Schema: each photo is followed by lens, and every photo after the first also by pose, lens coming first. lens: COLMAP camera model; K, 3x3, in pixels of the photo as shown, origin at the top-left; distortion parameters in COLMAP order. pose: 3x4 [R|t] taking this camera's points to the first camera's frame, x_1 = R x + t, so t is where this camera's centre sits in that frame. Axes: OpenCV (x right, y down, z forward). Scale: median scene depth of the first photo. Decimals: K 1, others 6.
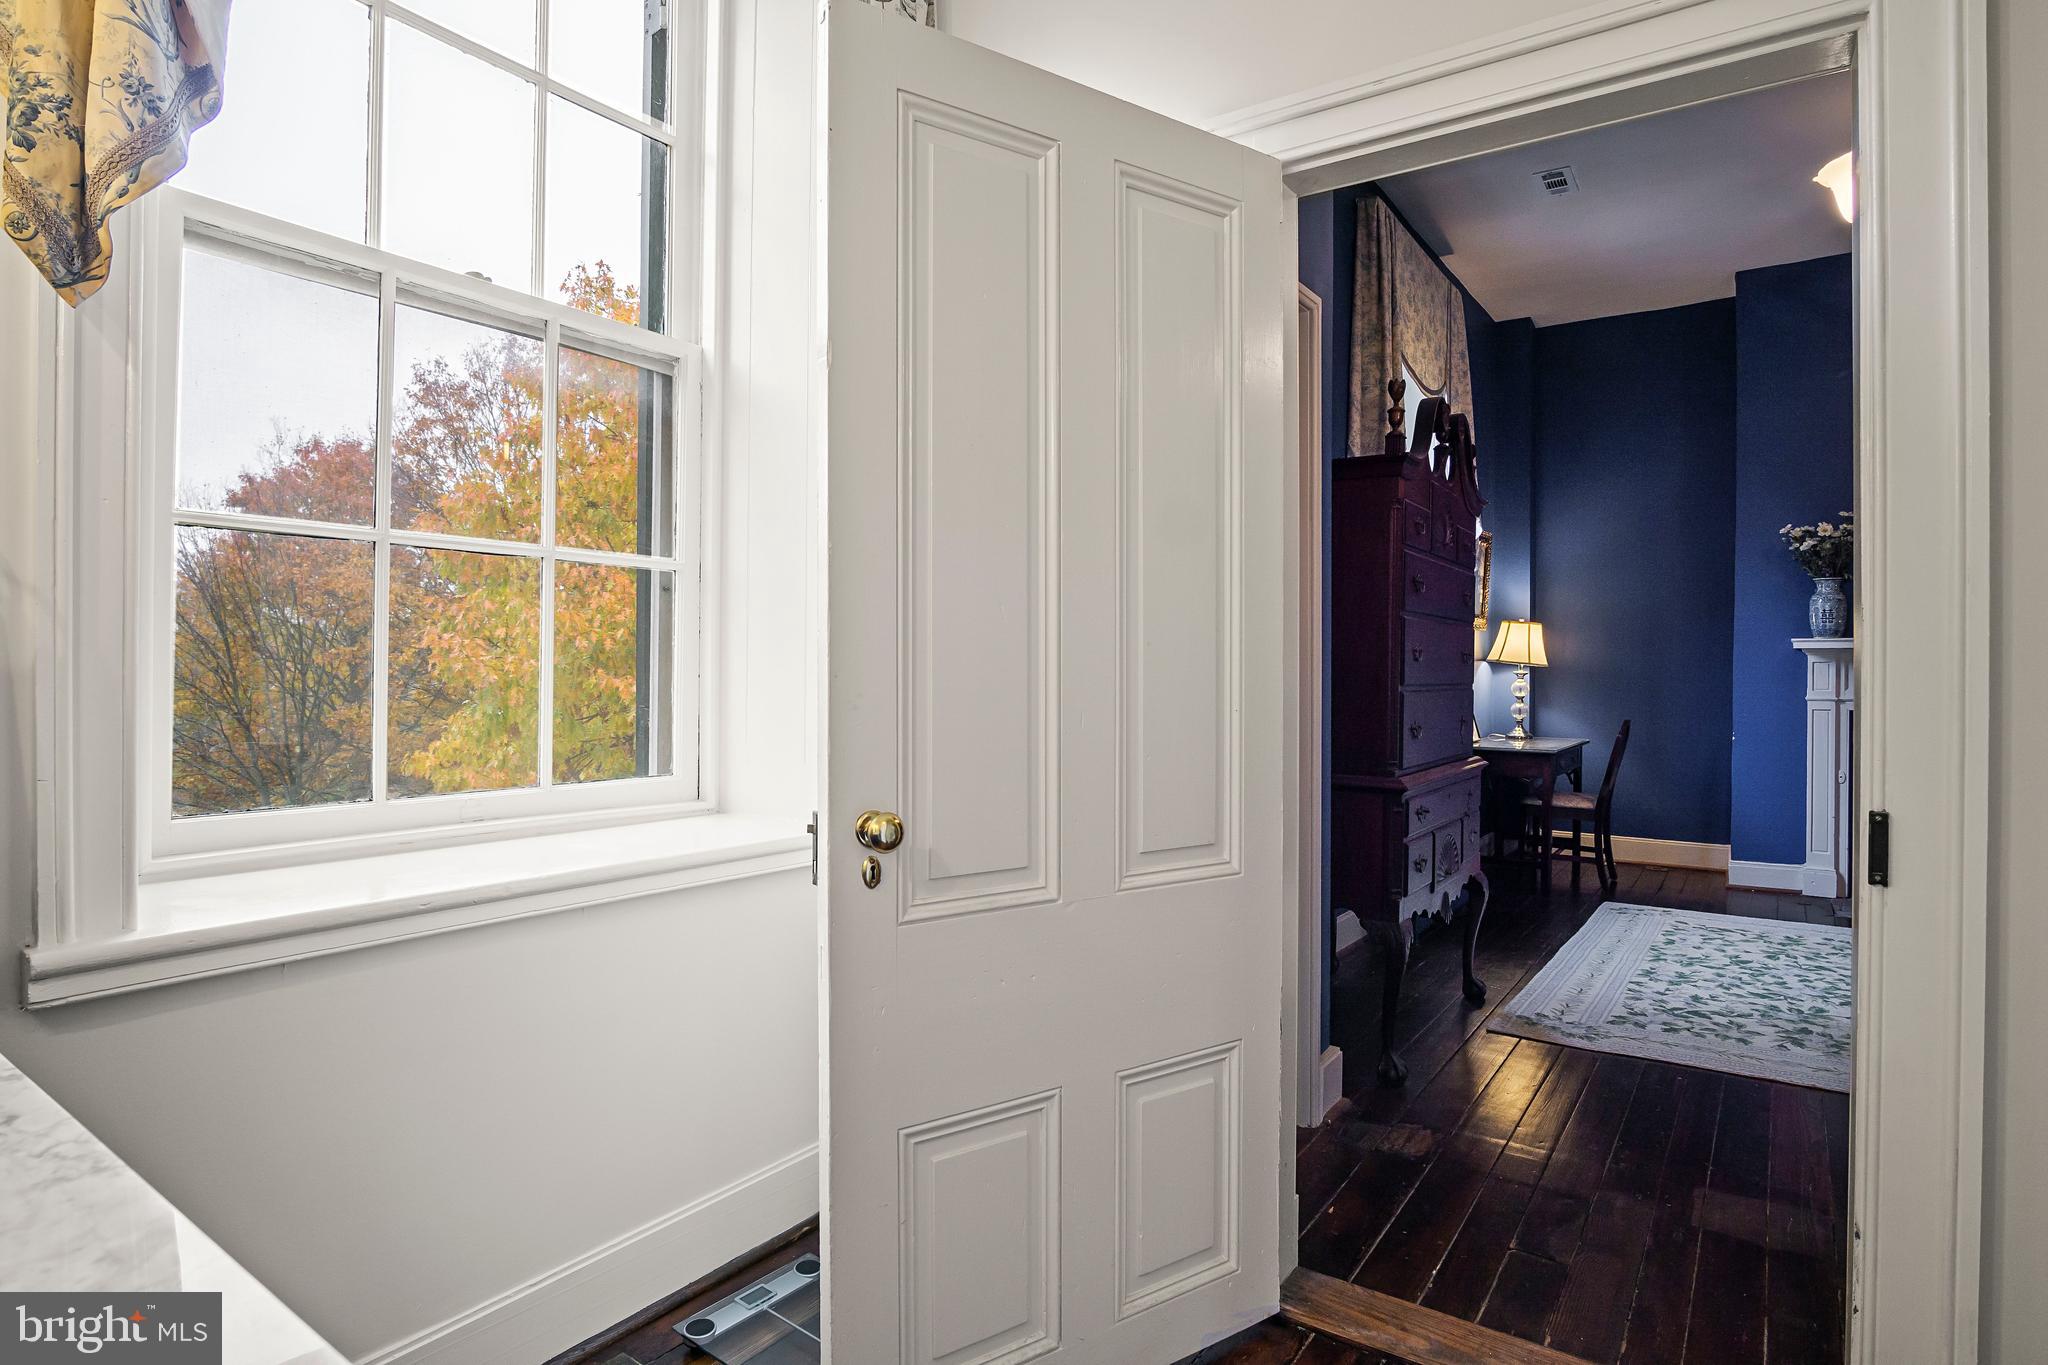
lens RADIAL K [[1114.0, 0, 1015.8], [0, 1114.0, 679.0], [0, 0, 1]] dist [-0.019622, -0.000304]
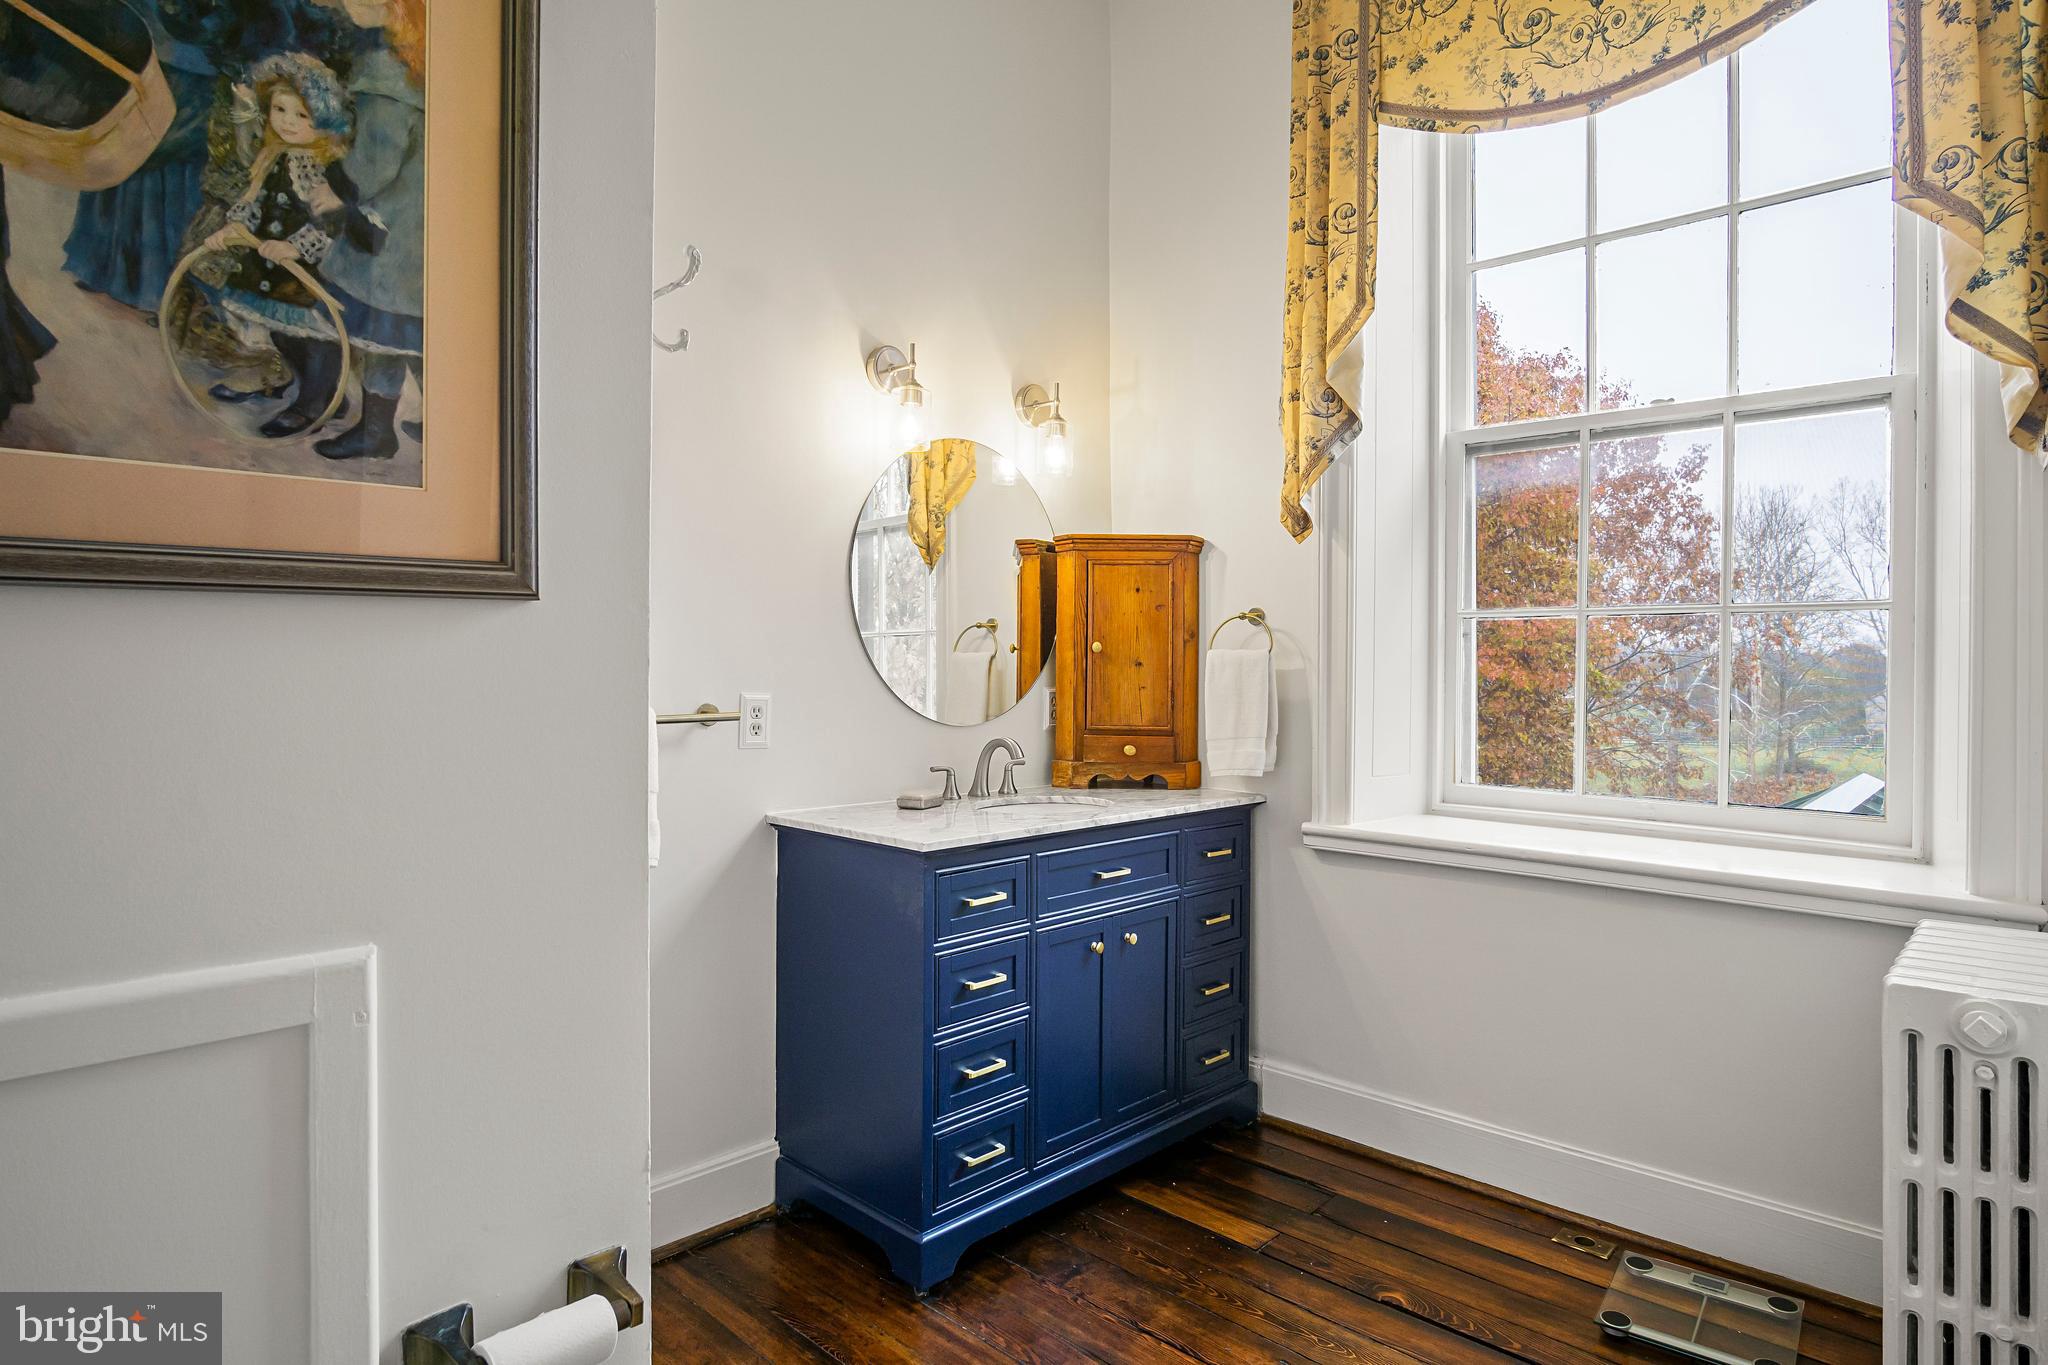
lens RADIAL K [[1114.0, 0, 1015.8], [0, 1114.0, 679.0], [0, 0, 1]] dist [-0.019622, -0.000304]
pose [[-0.177811, 0.003713, -0.984058, 0.894902], [-0.015990, 0.999850, 0.006661, -0.033103], [0.983935, 0.016920, -0.177725, 0.476394]]
